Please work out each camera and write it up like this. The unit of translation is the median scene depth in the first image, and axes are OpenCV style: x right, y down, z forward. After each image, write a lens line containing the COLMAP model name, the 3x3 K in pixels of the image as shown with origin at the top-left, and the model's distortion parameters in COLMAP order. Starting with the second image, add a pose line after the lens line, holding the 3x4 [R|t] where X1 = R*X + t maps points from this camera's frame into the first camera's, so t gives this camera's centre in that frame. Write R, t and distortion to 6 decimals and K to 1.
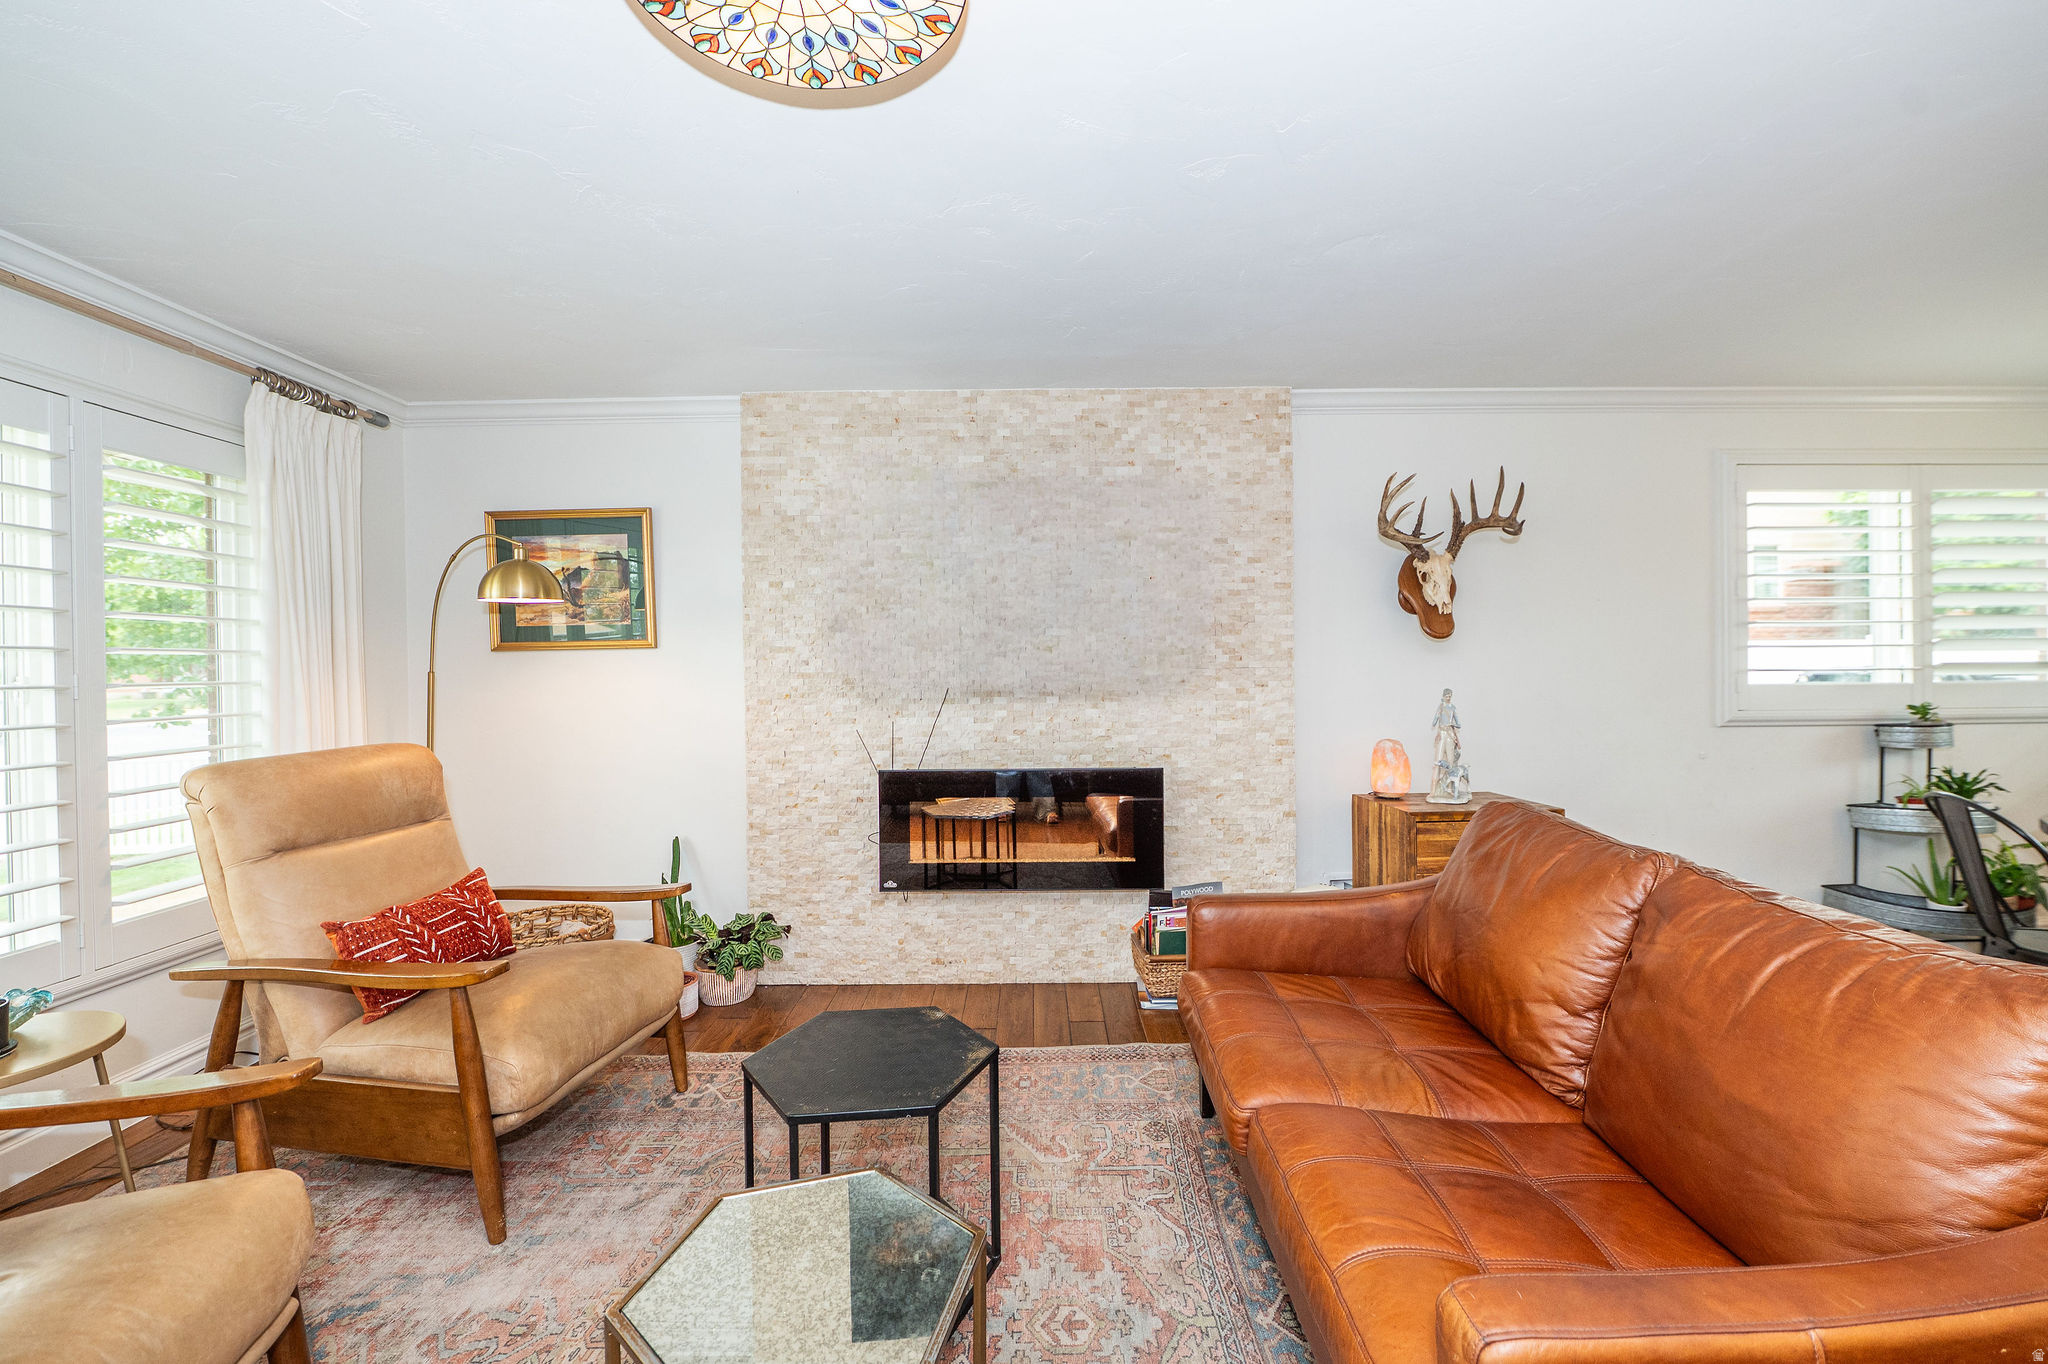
lens RADIAL K [[814.6, 0, 987.4], [0, 814.6, 676.7], [0, 0, 1]] dist [-0.006242, -0.000747]
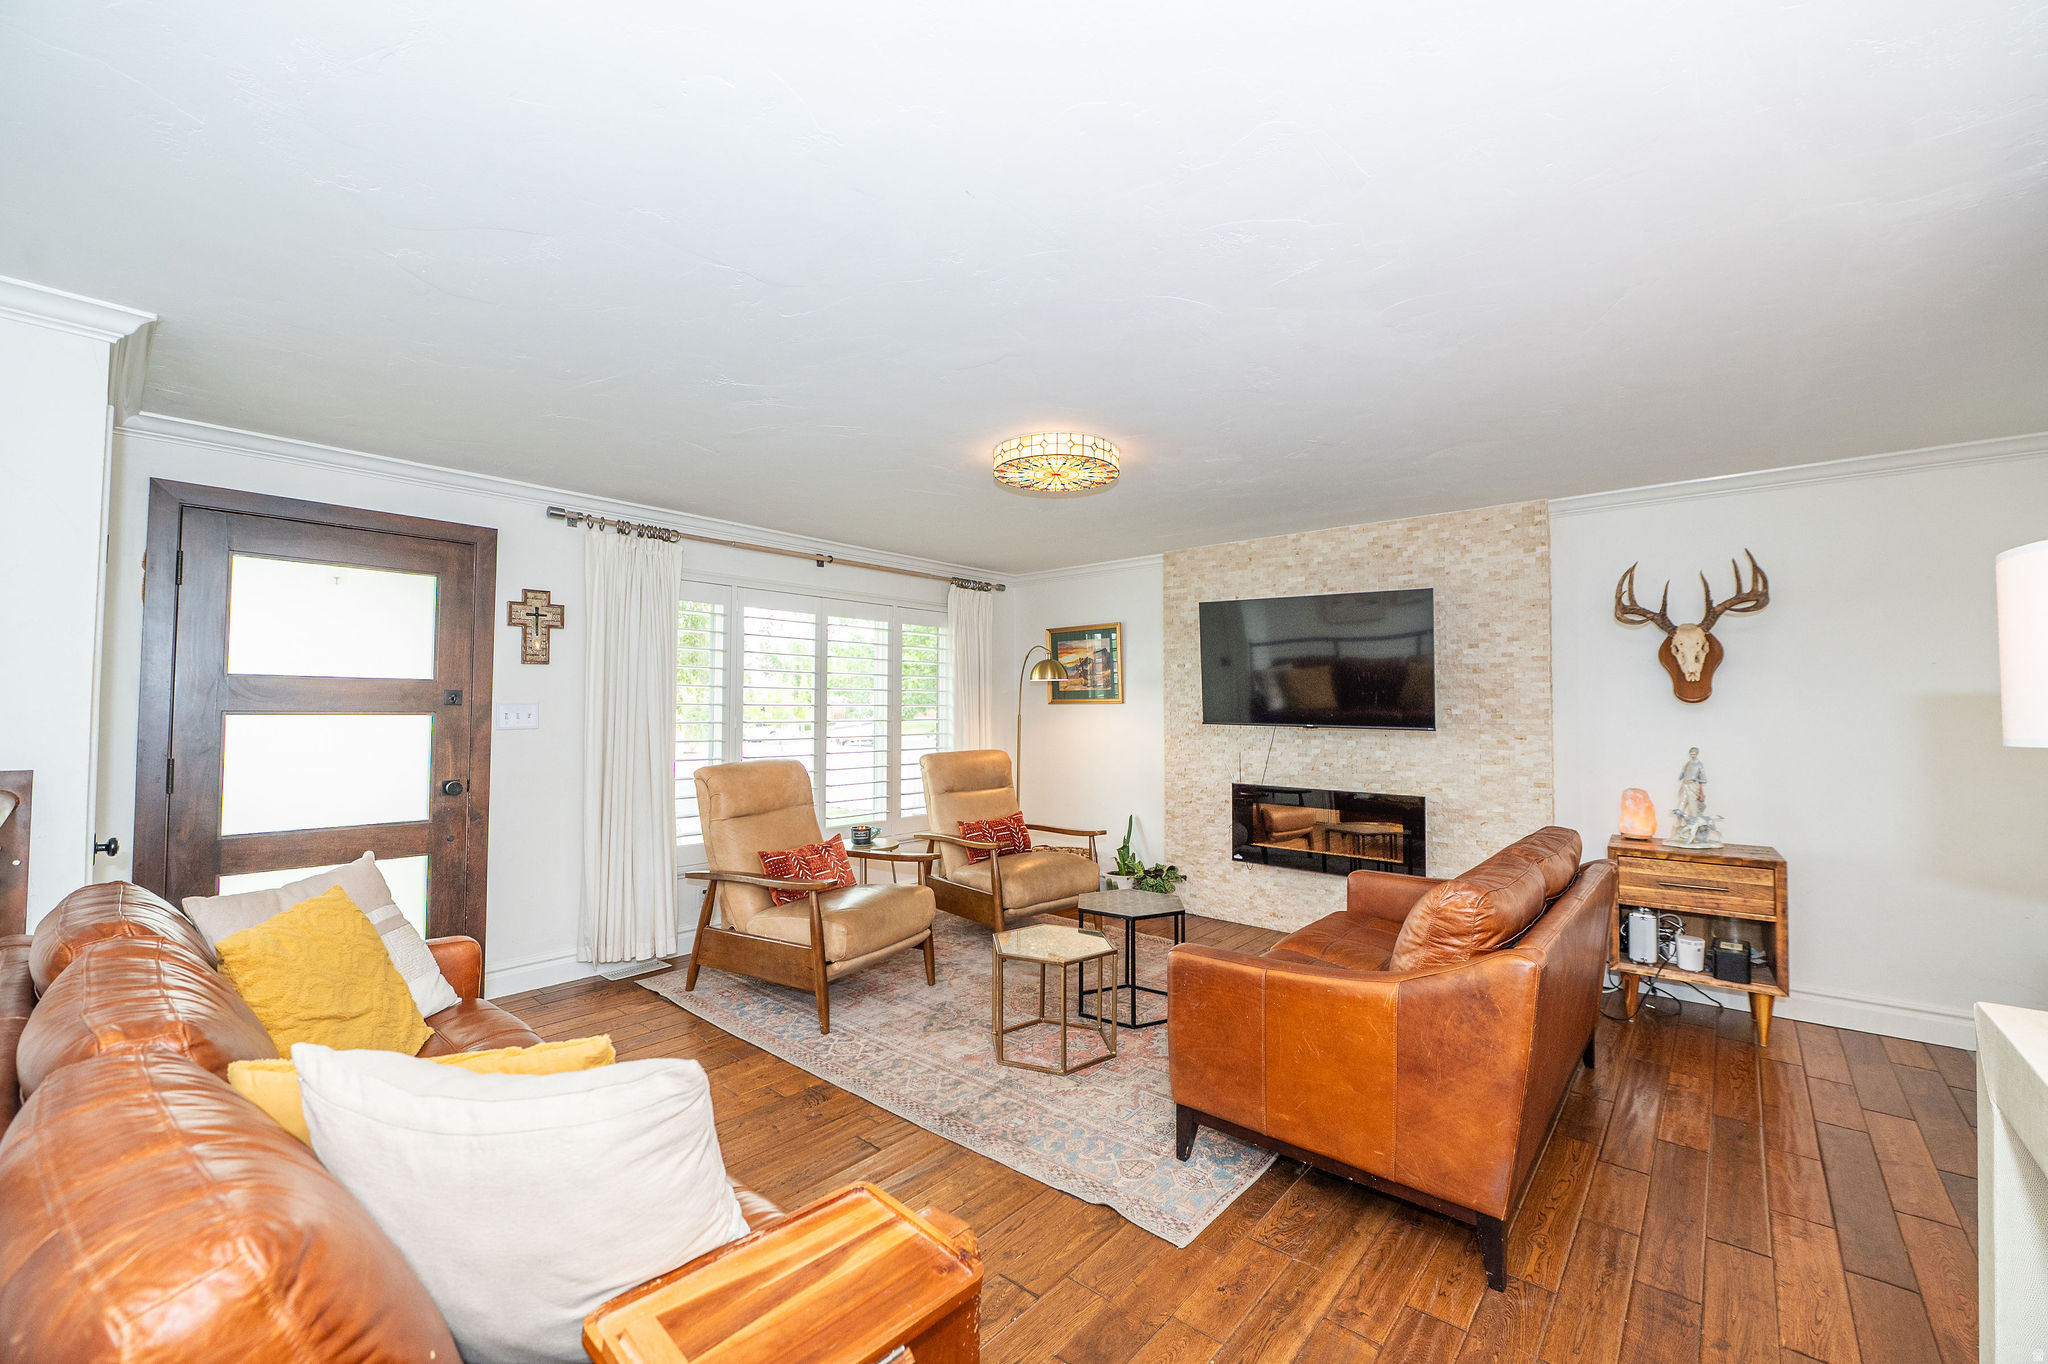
lens RADIAL K [[814.6, 0, 1023.6], [0, 814.6, 685.1], [0, 0, 1]] dist [-0.006242, -0.000747]
pose [[0.754648, -0.004940, -0.656112, 0.582427], [-0.017286, 0.999475, -0.027407, -0.024063], [0.655902, 0.032024, 0.754166, -0.450175]]
